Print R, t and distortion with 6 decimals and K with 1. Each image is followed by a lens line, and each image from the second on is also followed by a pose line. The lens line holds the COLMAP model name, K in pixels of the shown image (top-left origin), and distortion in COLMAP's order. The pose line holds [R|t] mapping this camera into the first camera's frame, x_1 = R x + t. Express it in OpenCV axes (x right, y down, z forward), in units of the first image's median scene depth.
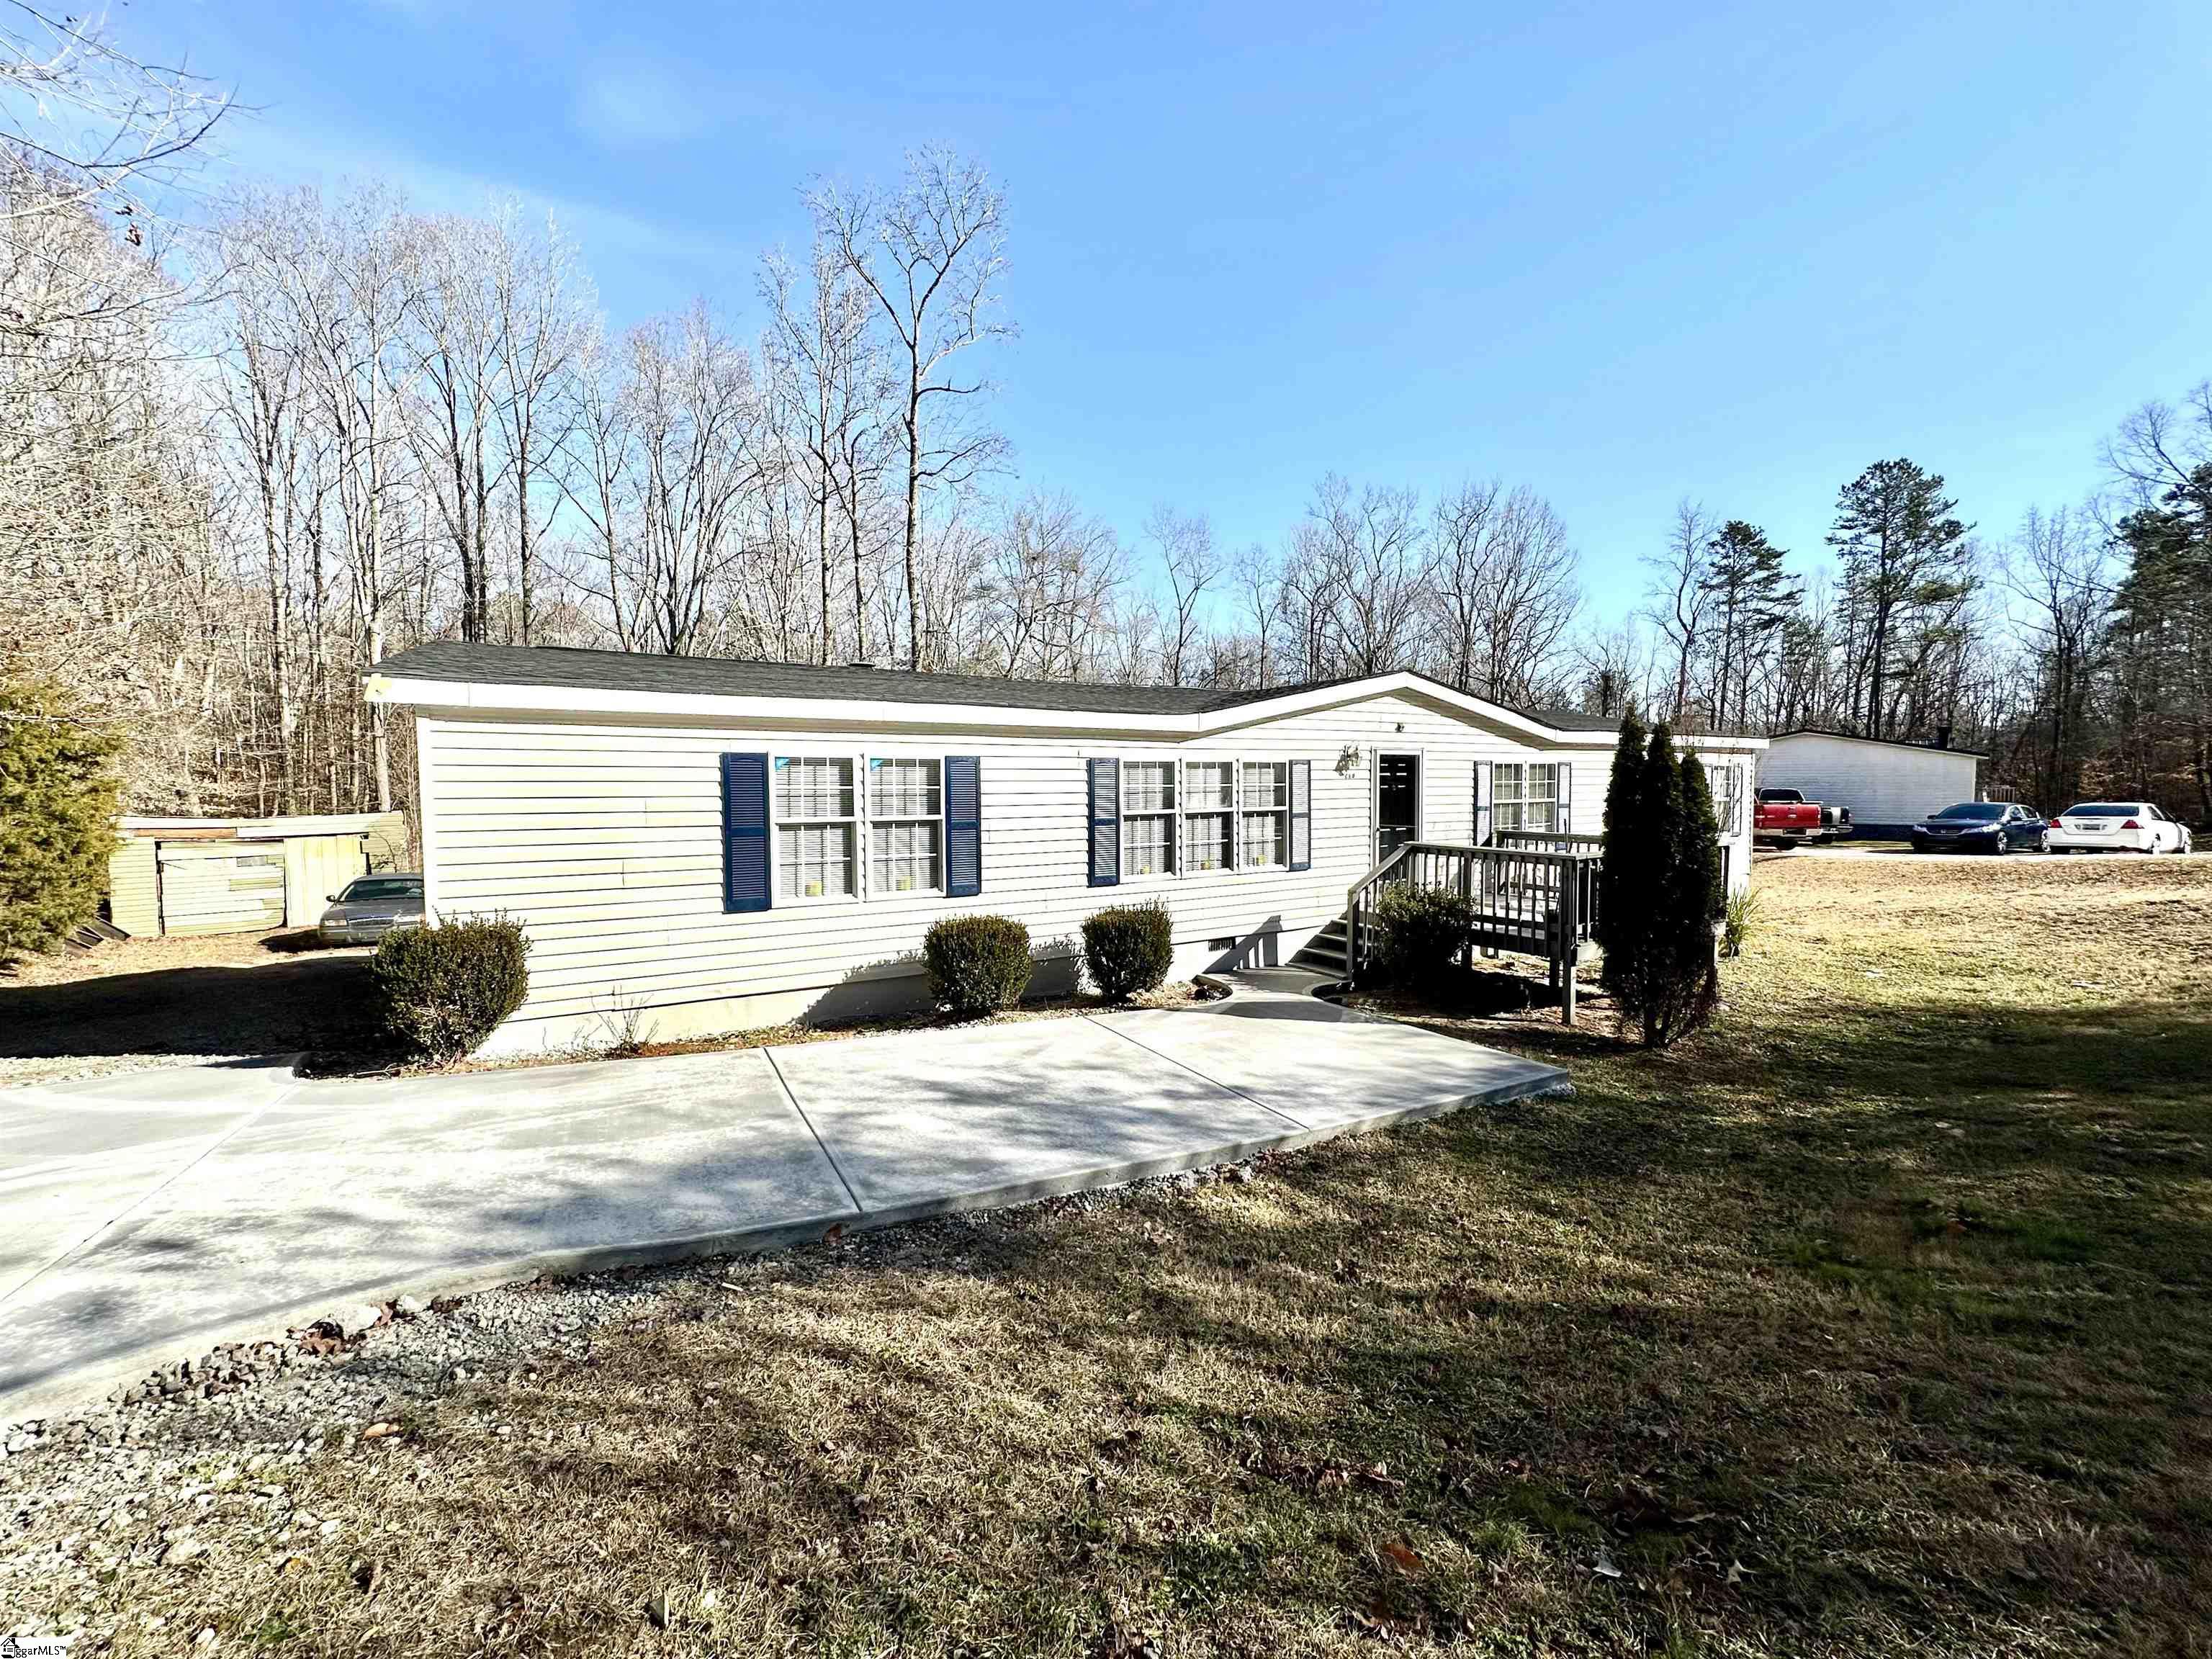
lens RADIAL K [[867.9, 0, 1099.0], [0, 867.9, 825.1], [0, 0, 1]] dist [0.000694, 0.000169]
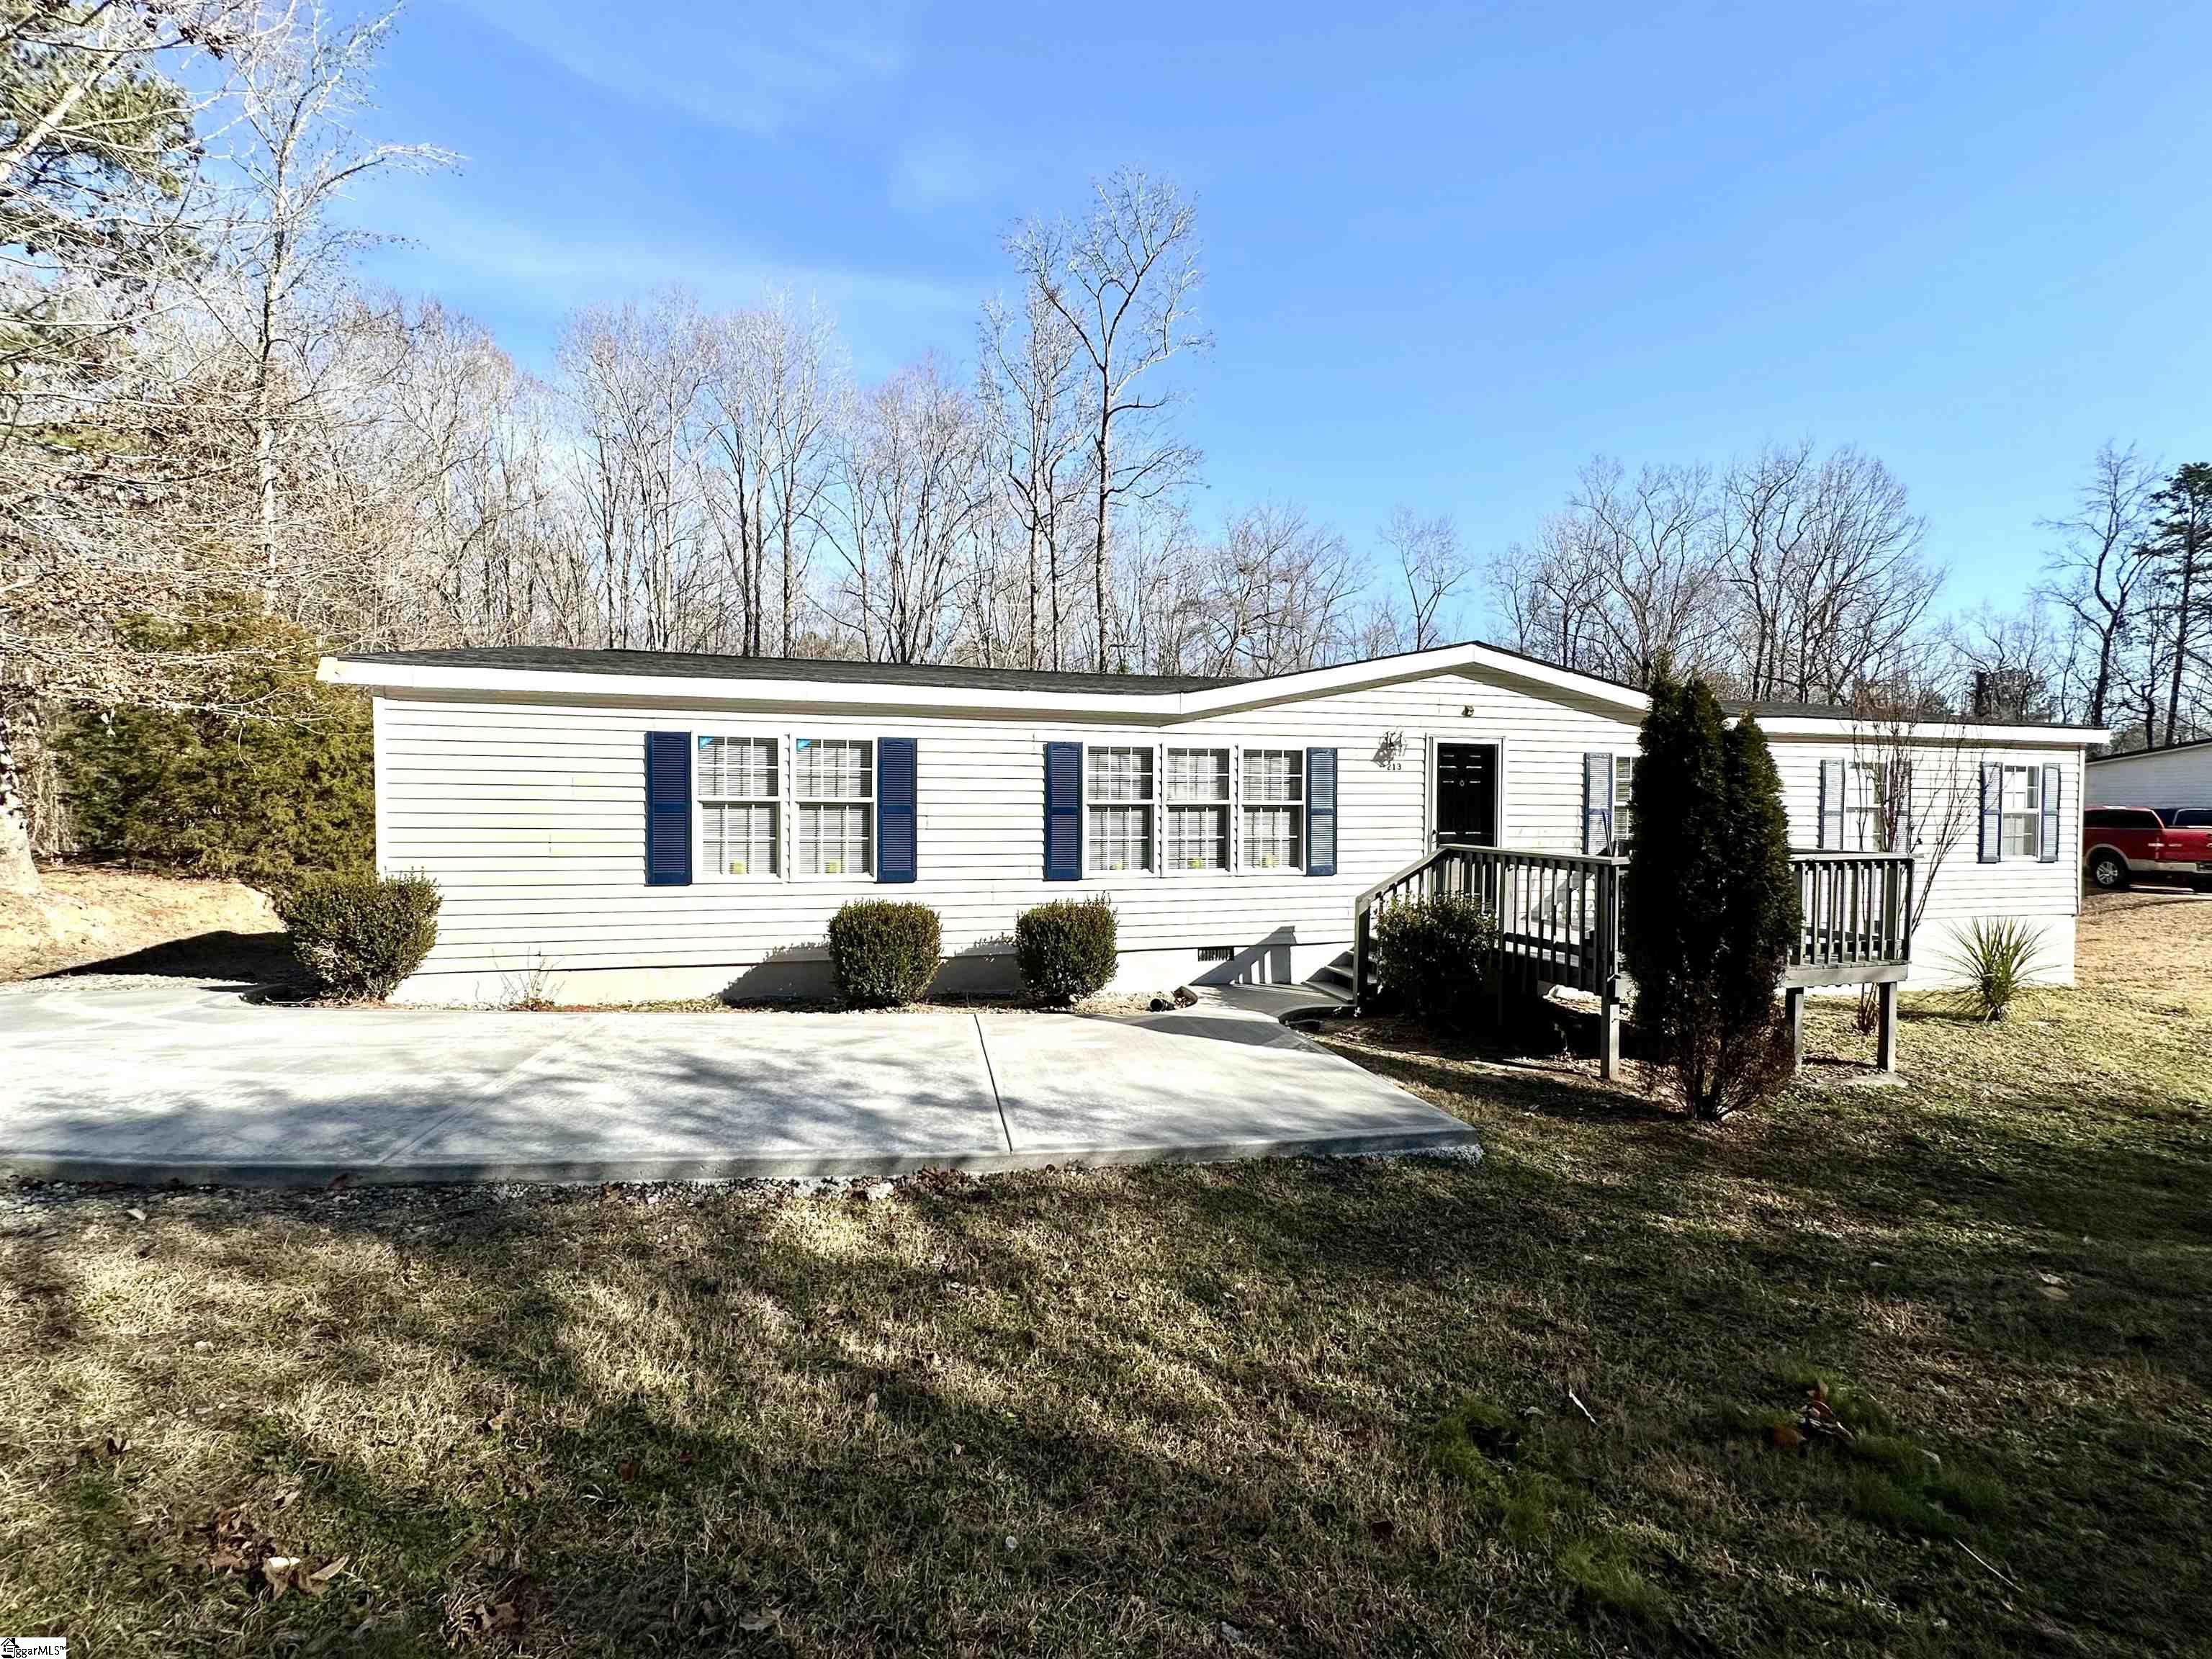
lens RADIAL K [[867.9, 0, 1099.0], [0, 867.9, 825.1], [0, 0, 1]] dist [0.000694, 0.000169]
pose [[0.959275, 0.018203, -0.281888, 0.334345], [-0.024969, 0.999480, -0.020426, 0.032291], [0.281370, 0.026633, 0.959230, 0.135057]]
